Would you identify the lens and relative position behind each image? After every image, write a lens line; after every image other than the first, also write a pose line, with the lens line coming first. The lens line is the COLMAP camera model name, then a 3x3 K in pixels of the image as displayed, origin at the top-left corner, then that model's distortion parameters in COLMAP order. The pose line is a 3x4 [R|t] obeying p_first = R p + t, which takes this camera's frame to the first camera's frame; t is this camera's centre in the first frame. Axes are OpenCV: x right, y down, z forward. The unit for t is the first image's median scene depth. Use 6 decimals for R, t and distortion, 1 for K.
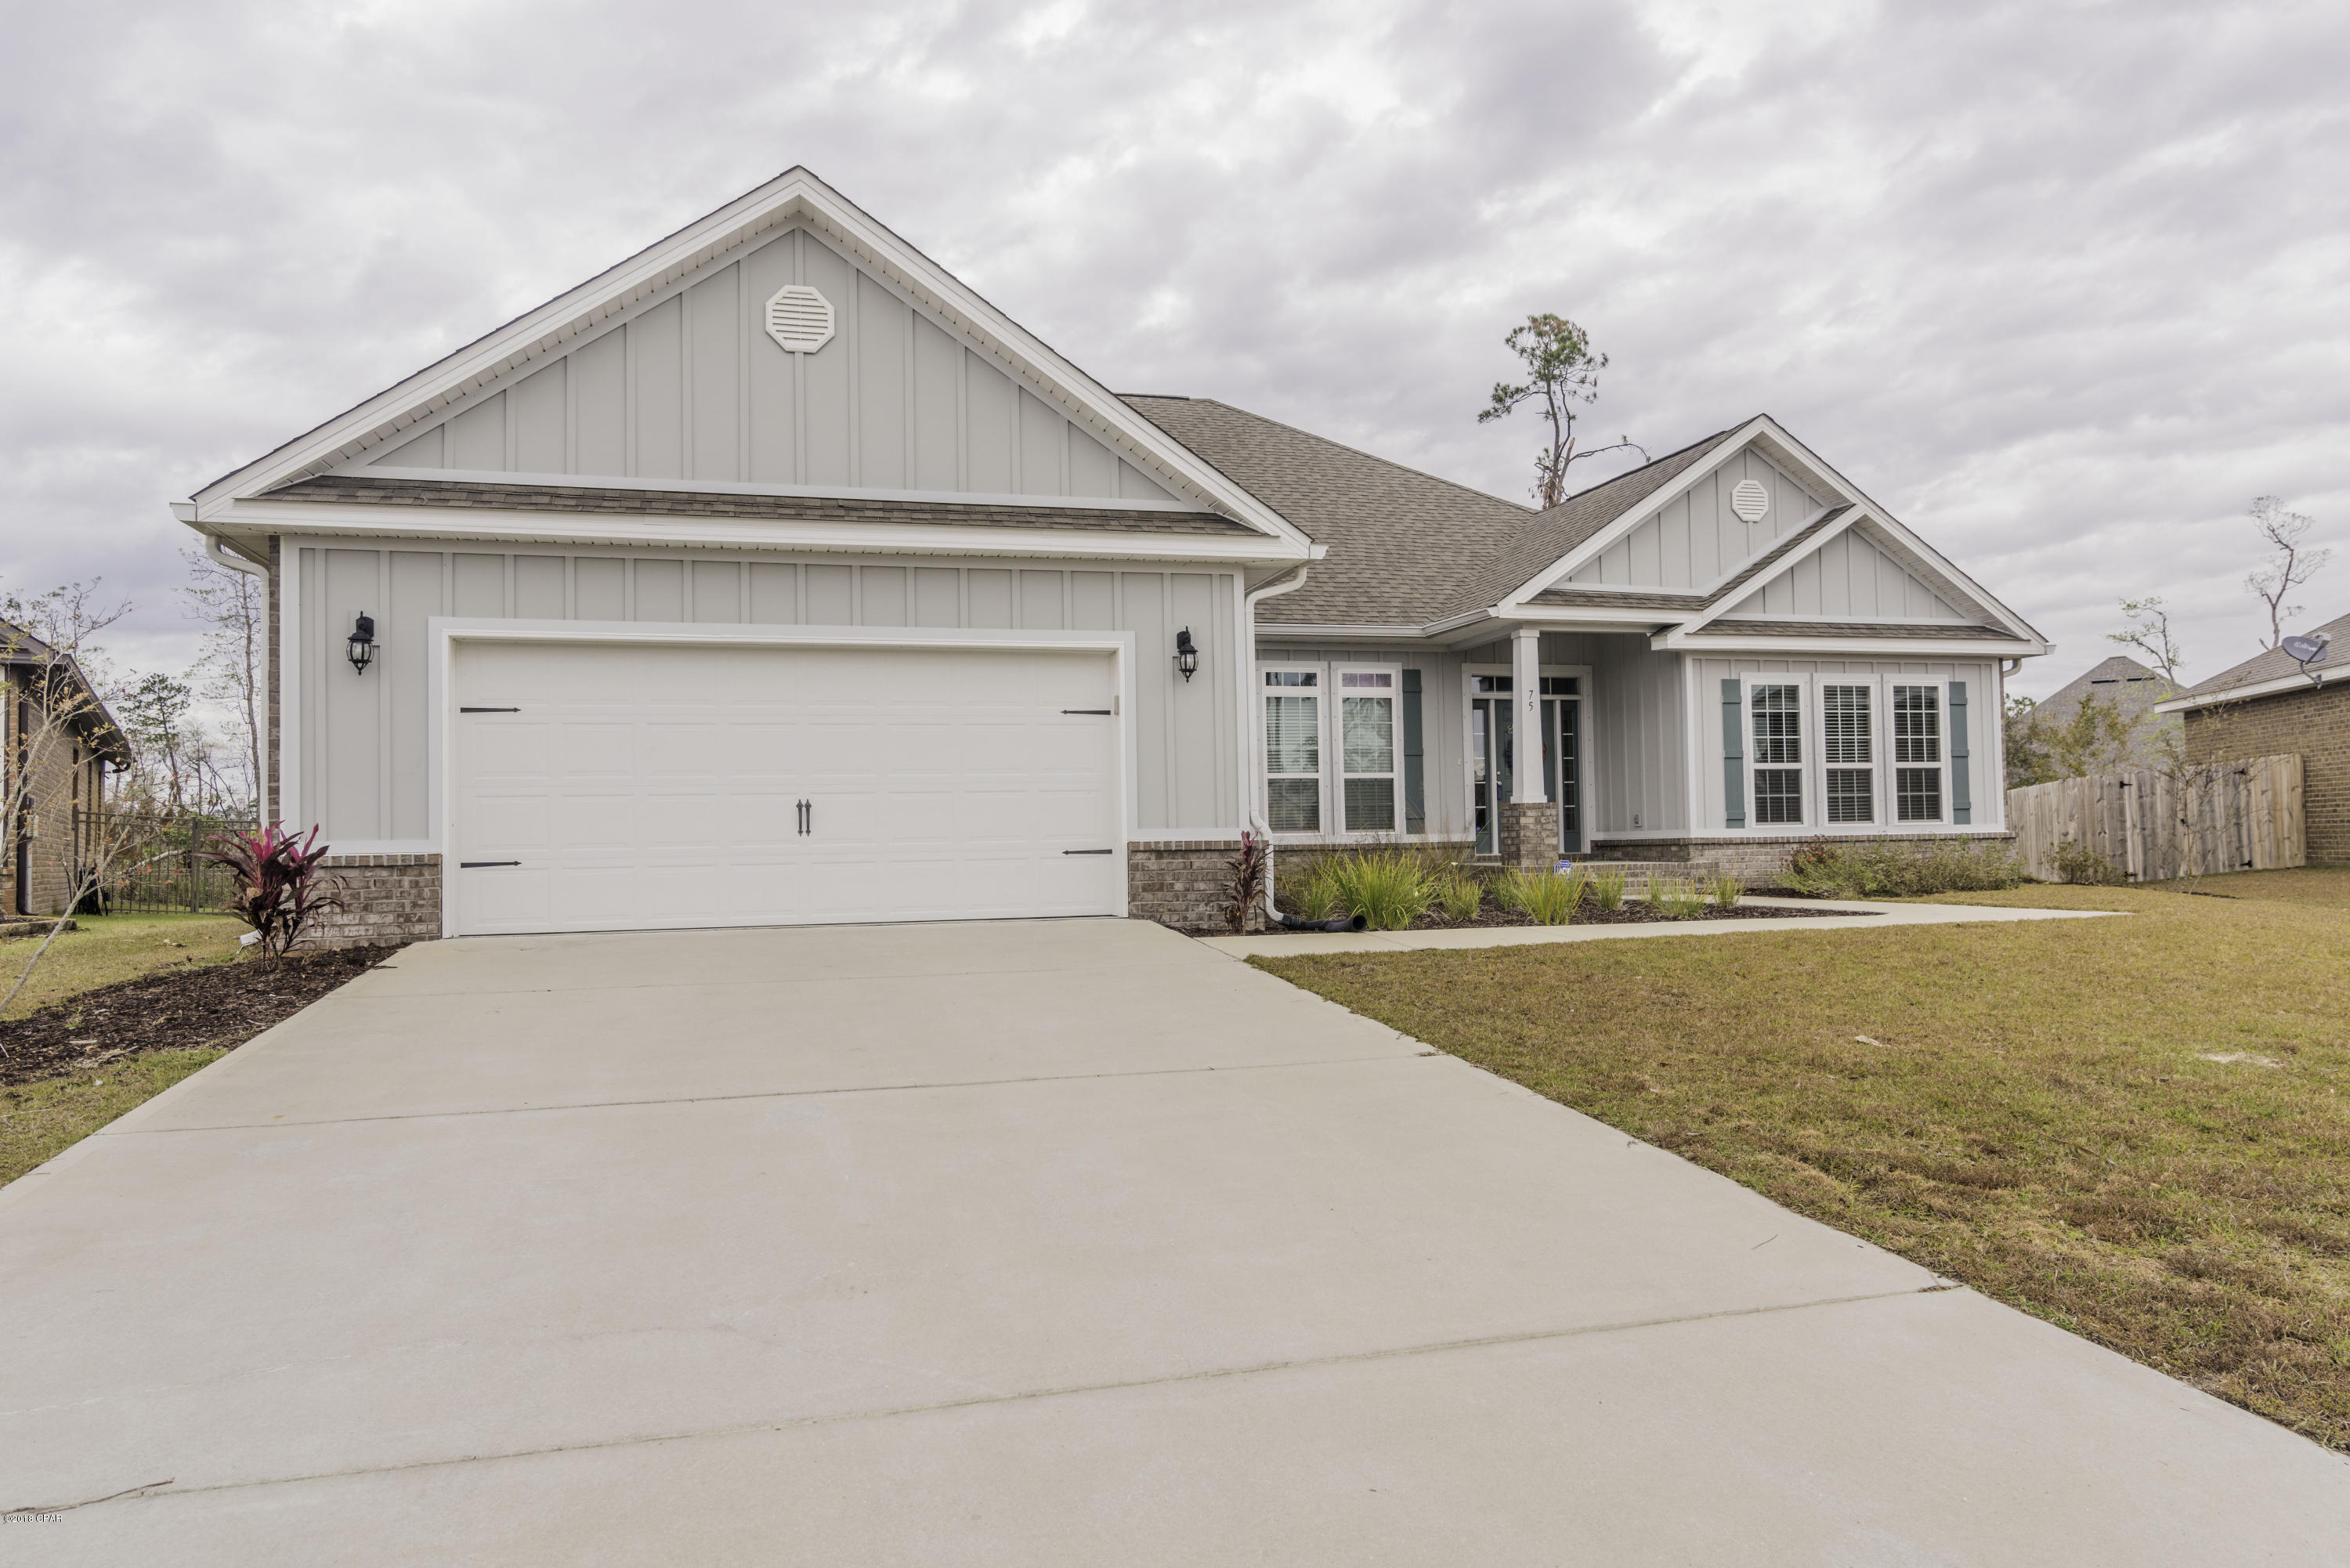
lens RADIAL K [[1560.0, 0, 1180.4], [0, 1560.0, 778.3], [0, 0, 1]] dist [0.009256, -0.001216]
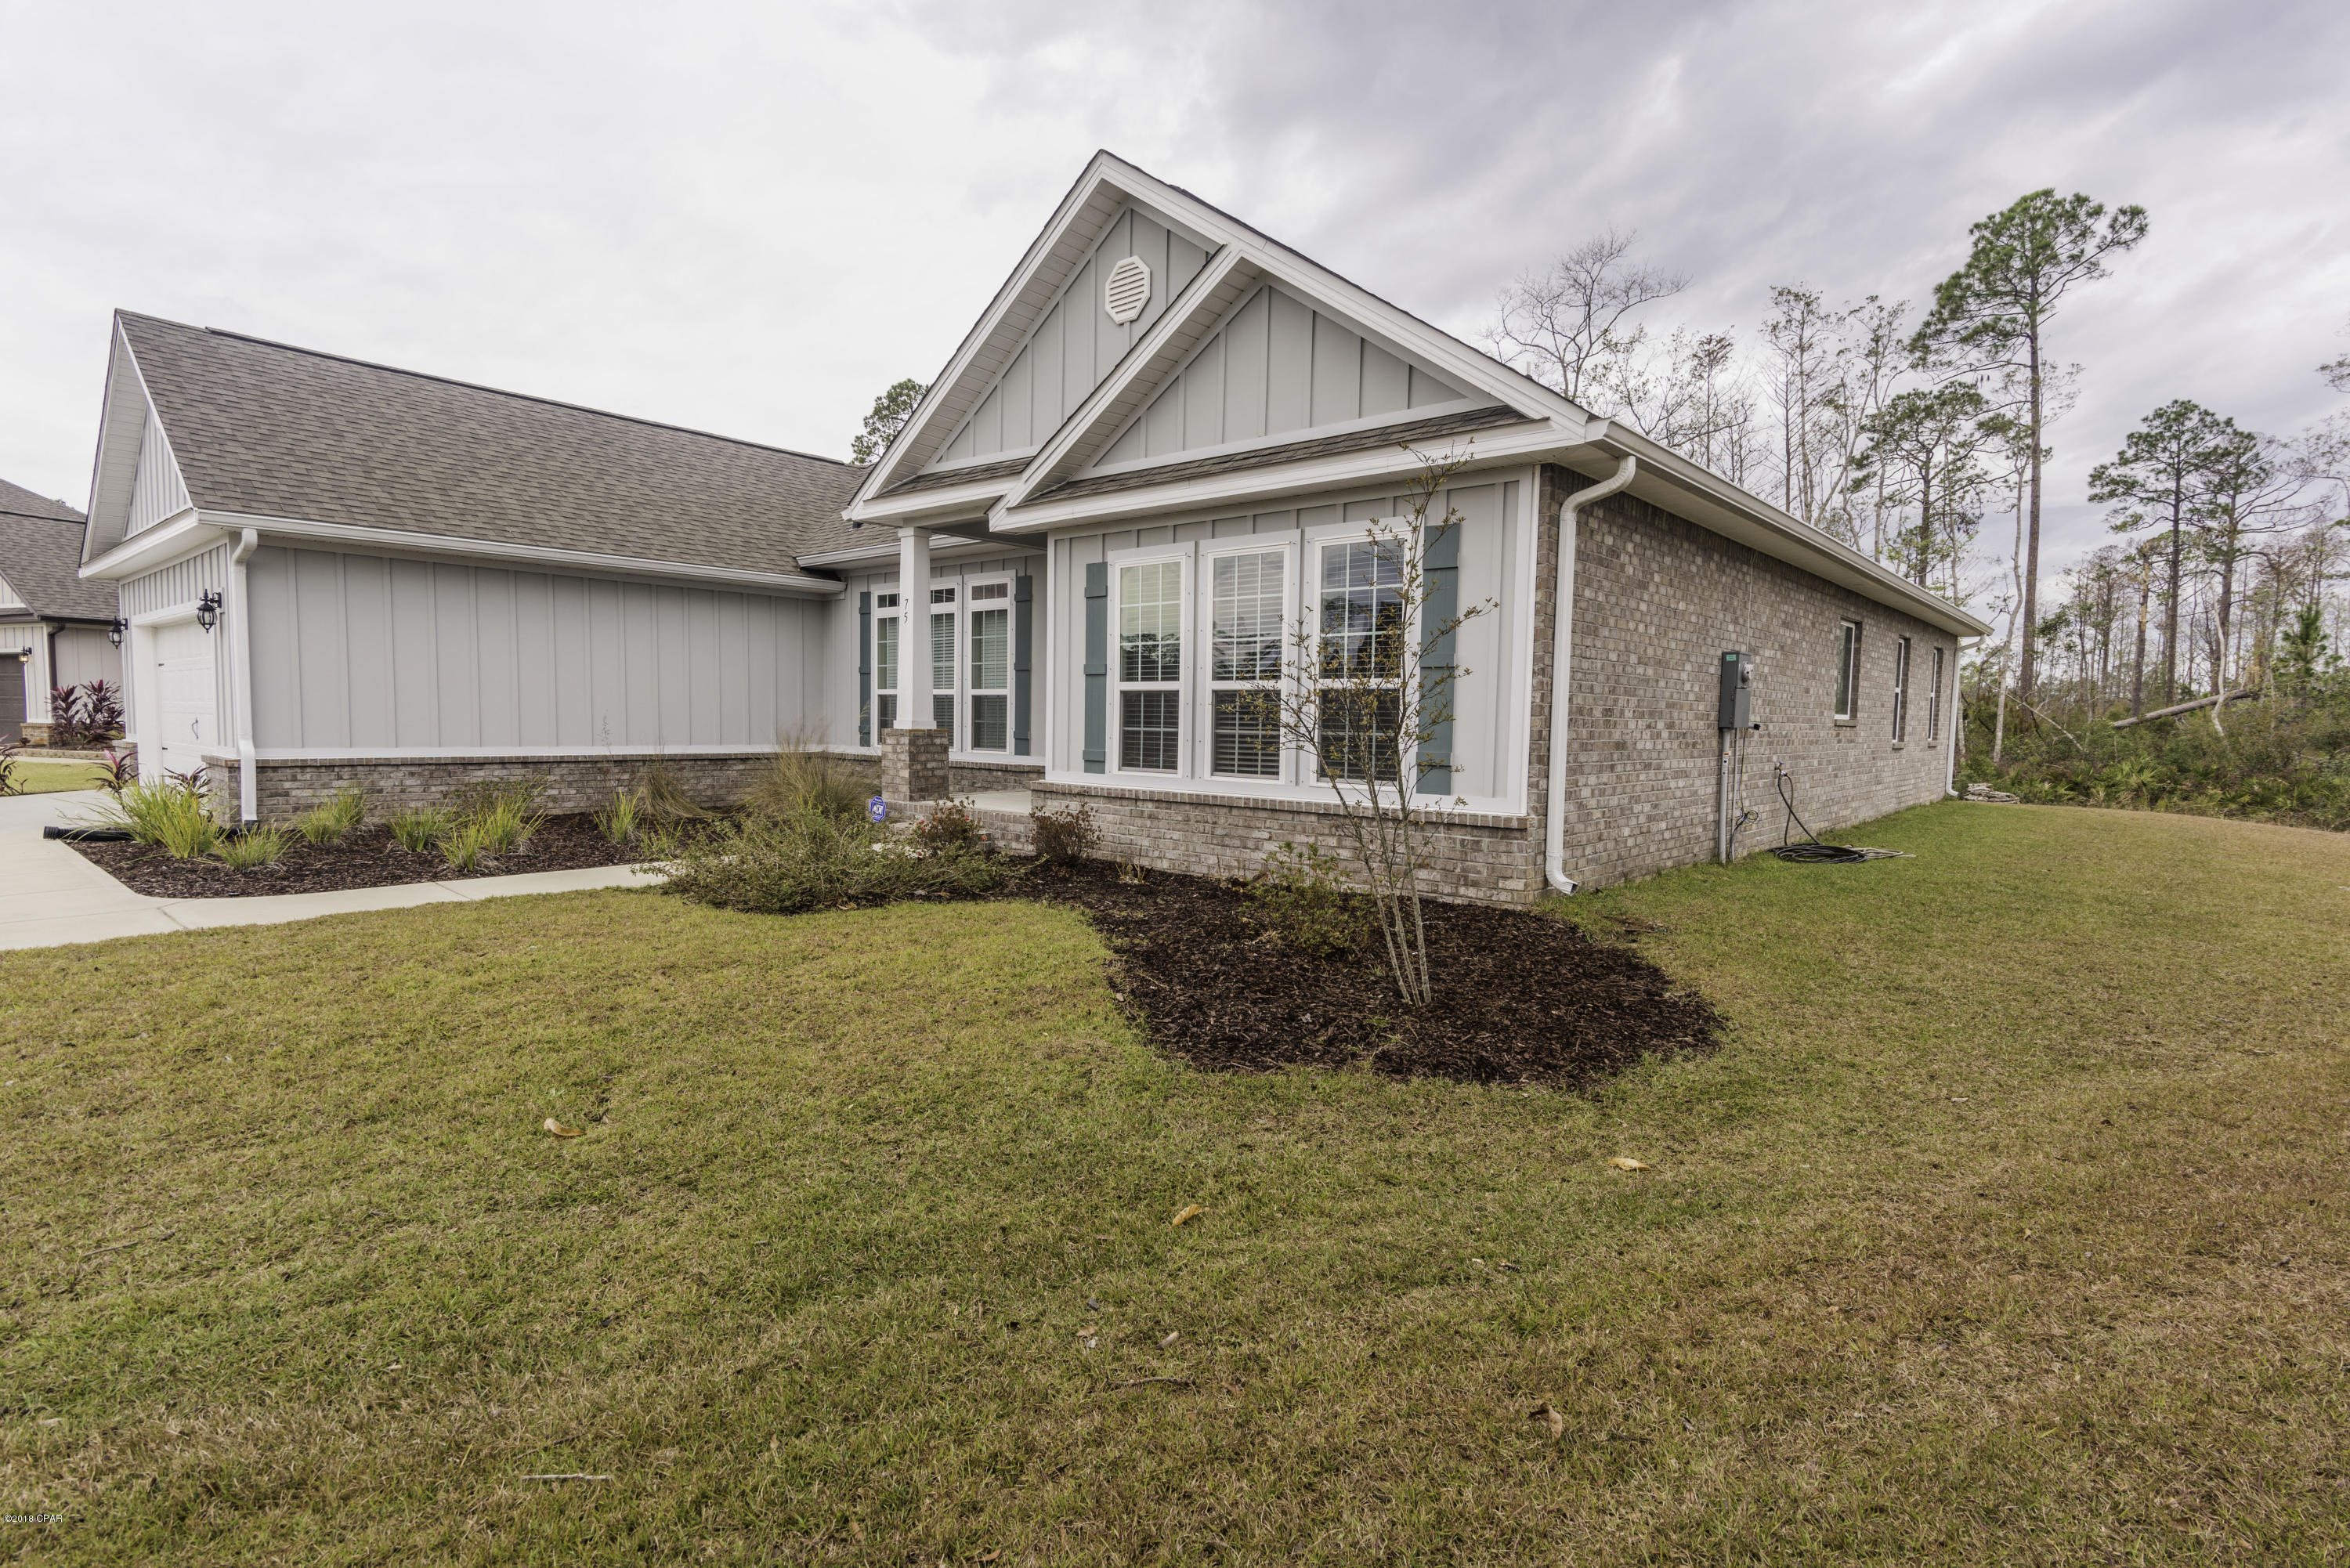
lens RADIAL K [[1133.8, 0, 1172.5], [0, 1133.8, 803.4], [0, 0, 1]] dist [0.003906, 0.001307]
pose [[0.551183, 0.091880, -0.829310, 0.810474], [0.013100, 0.992843, 0.118705, -0.015798], [0.834282, -0.076292, 0.546034, 0.741175]]
